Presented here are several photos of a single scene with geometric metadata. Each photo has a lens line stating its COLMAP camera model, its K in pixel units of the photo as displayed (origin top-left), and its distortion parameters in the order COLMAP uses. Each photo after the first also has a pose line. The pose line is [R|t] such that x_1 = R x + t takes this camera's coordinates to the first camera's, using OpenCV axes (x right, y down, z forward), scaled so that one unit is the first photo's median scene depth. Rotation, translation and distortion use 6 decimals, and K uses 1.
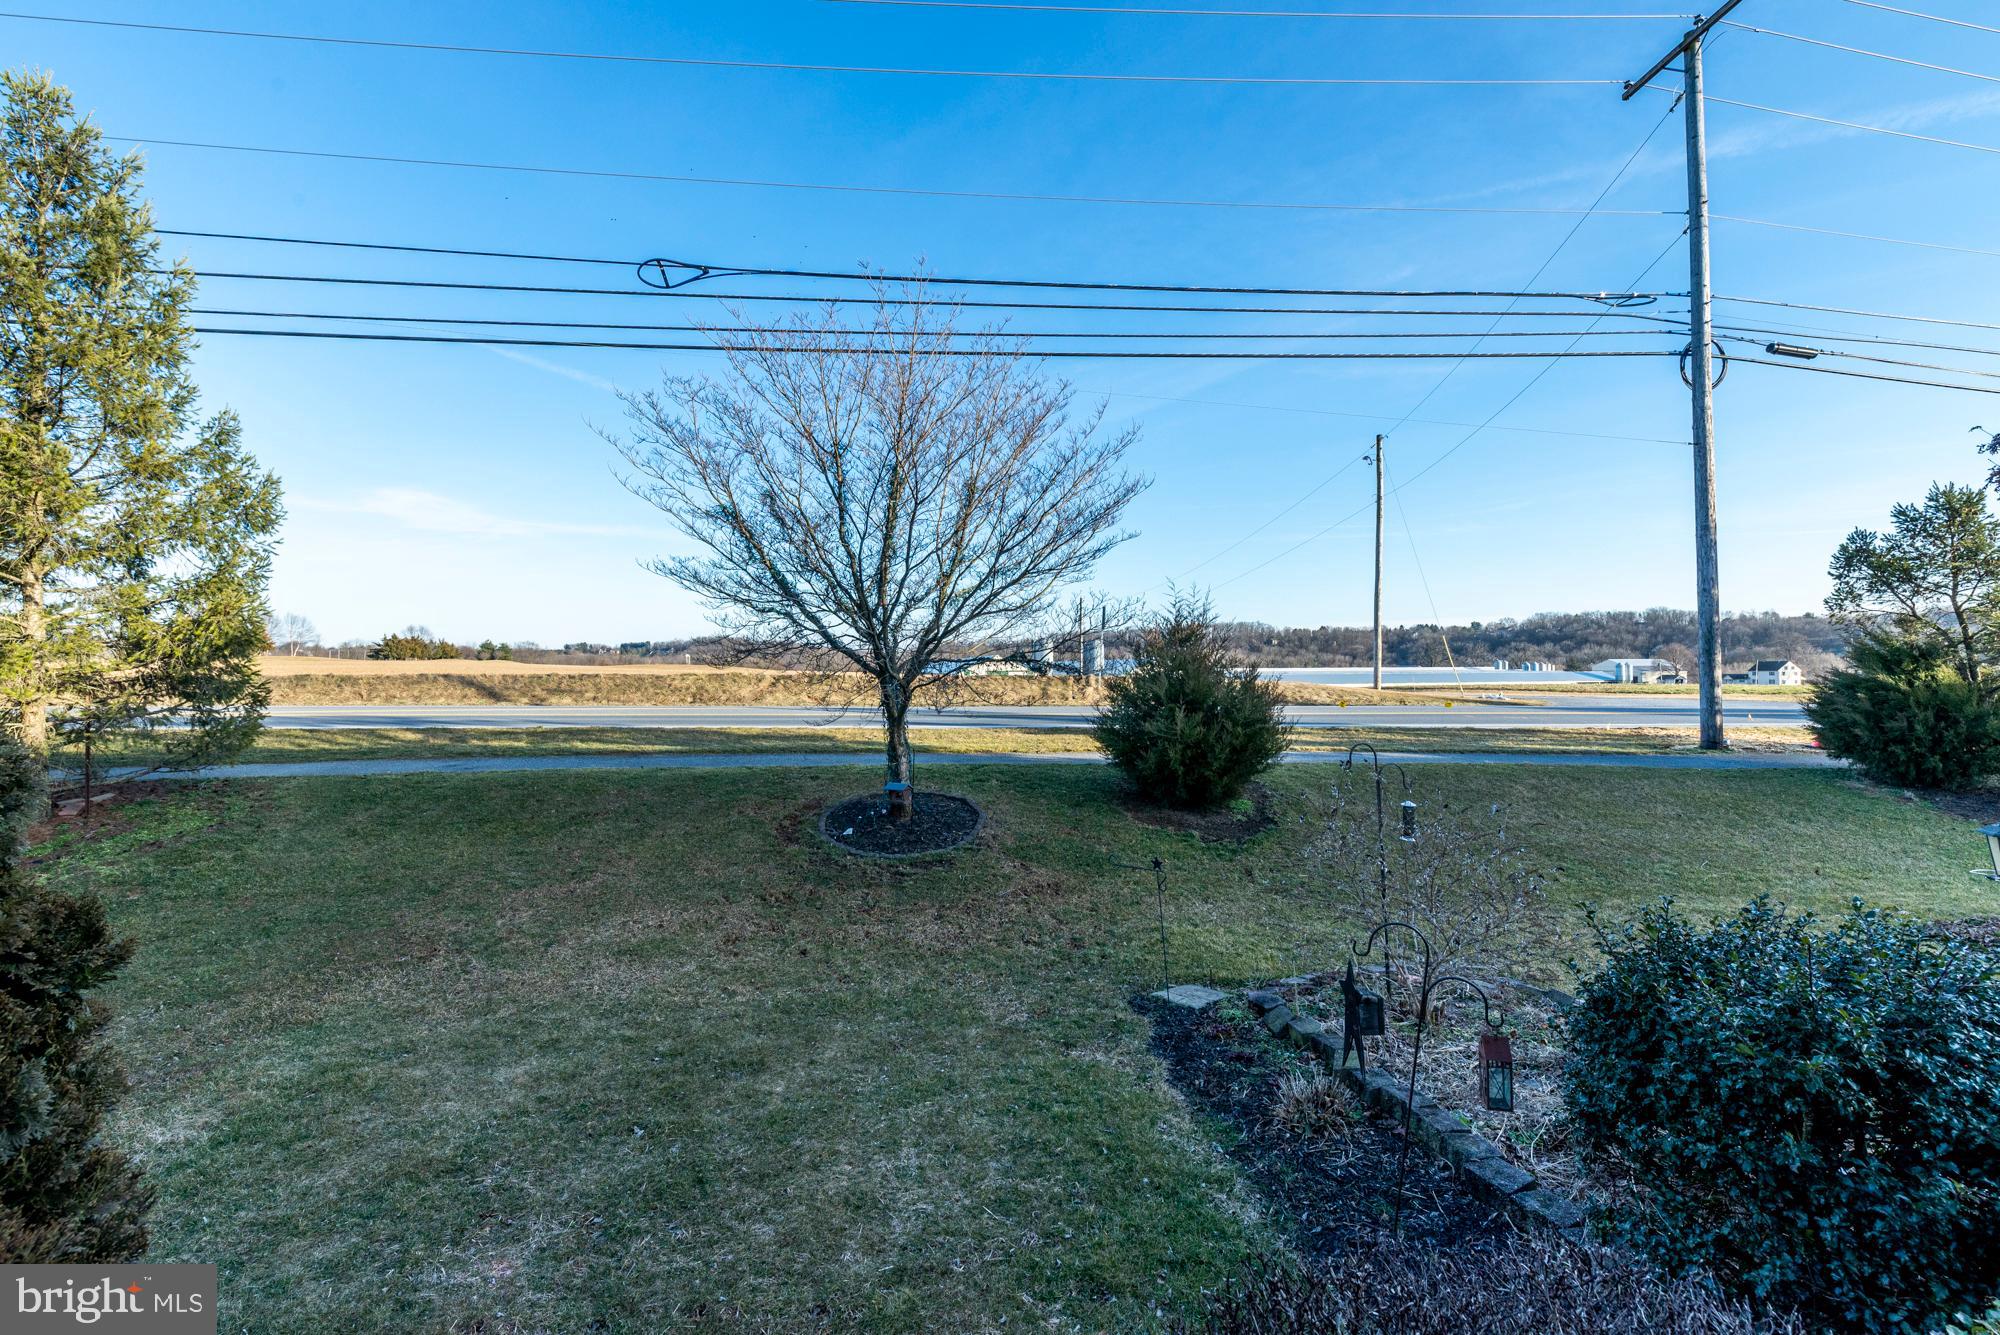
lens RADIAL K [[870.3, 0, 993.1], [0, 870.3, 660.1], [0, 0, 1]] dist [0.001856, 0.000522]
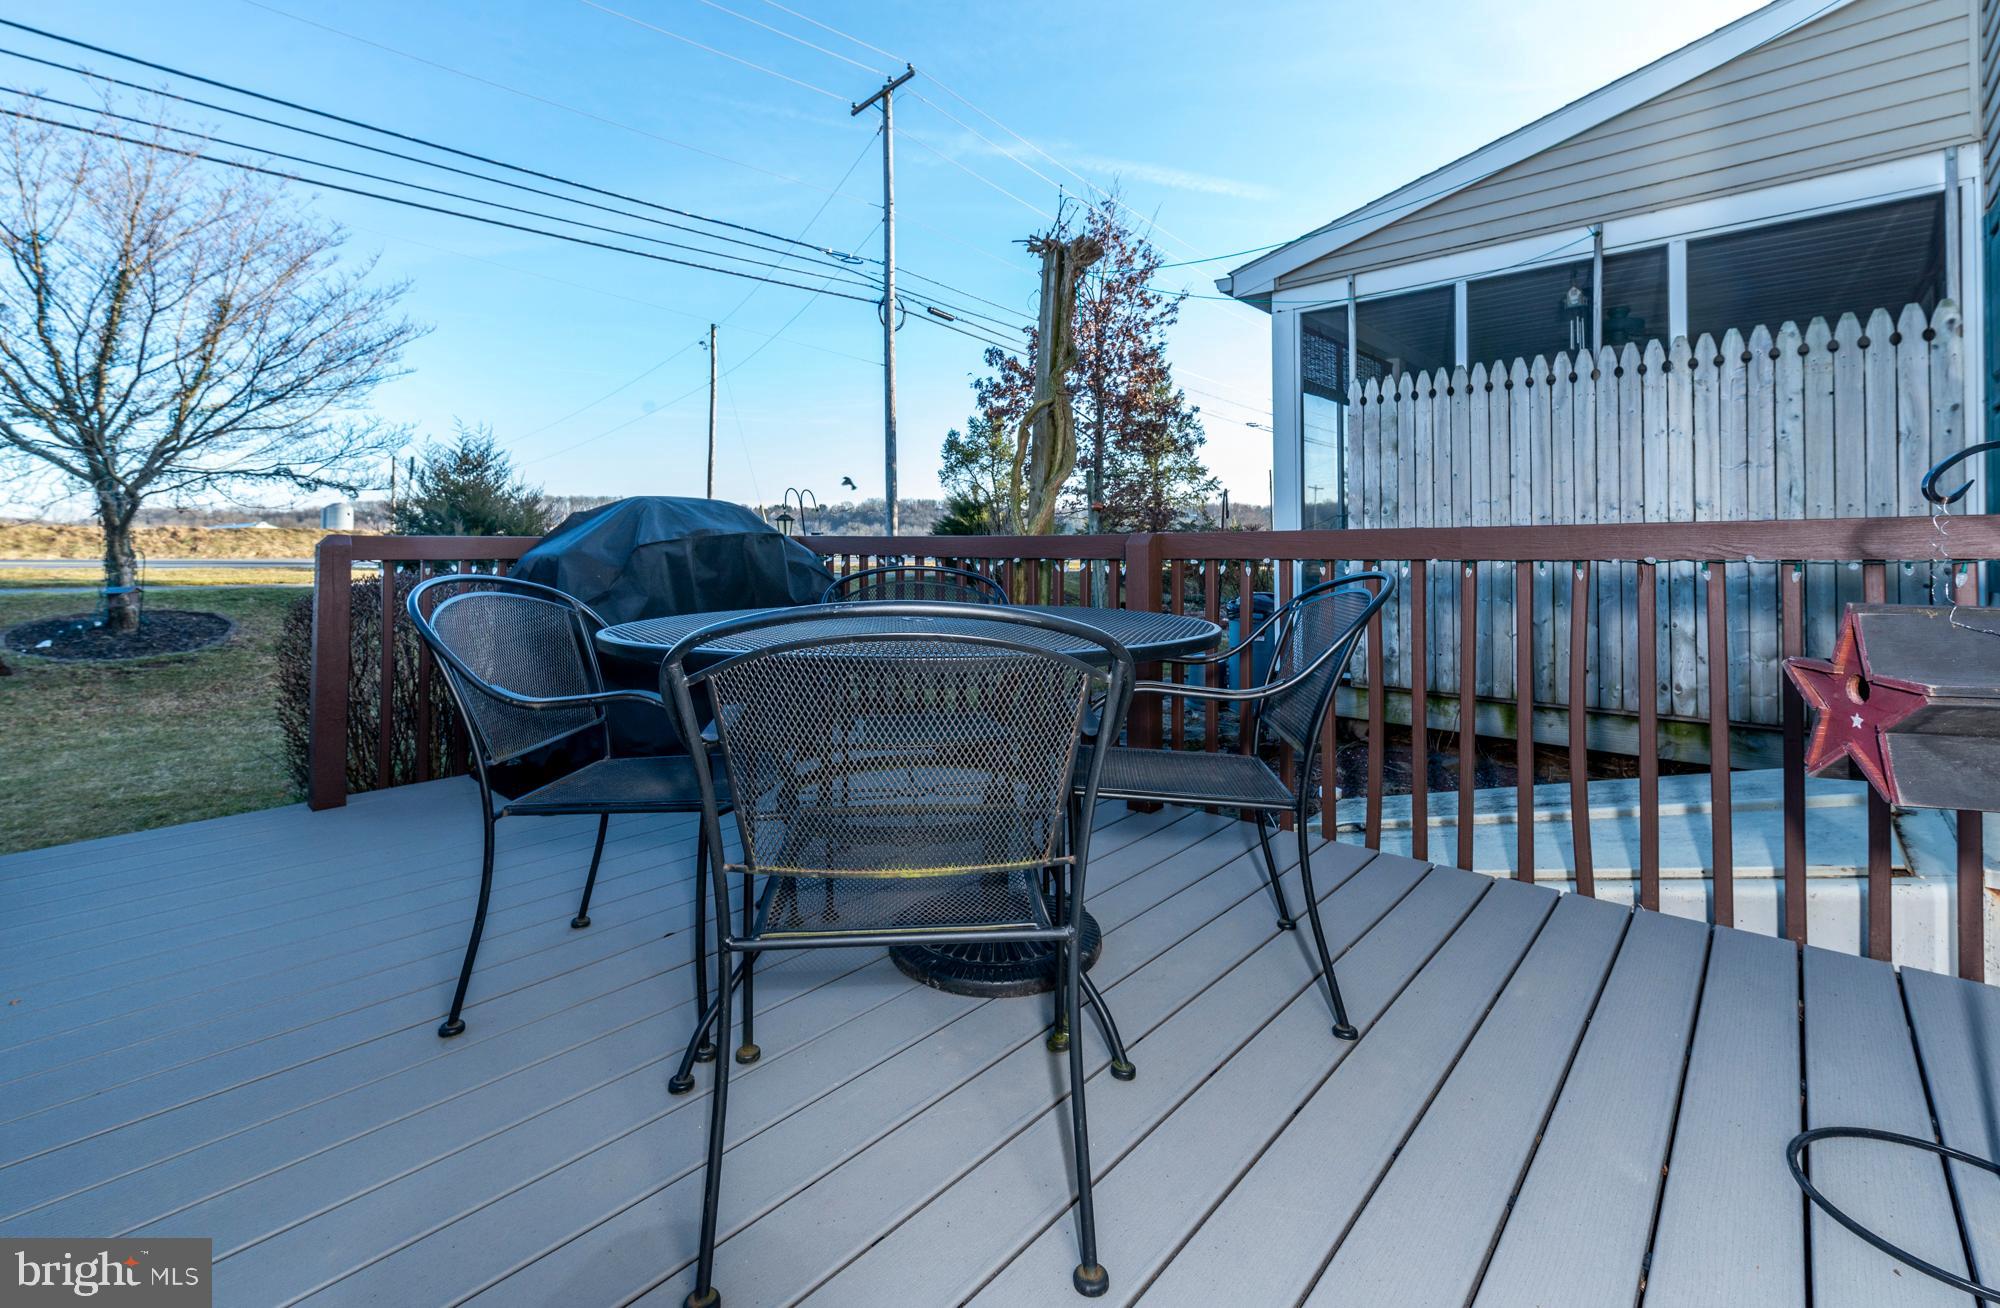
lens RADIAL K [[881.3, 0, 1026.2], [0, 881.3, 541.5], [0, 0, 1]] dist [0.002301, -0.001374]
pose [[0.754011, 0.007511, 0.656819, 0.007374], [-0.006446, 0.999971, -0.004035, 0.079841], [-0.656830, -0.001192, 0.754038, -0.409753]]
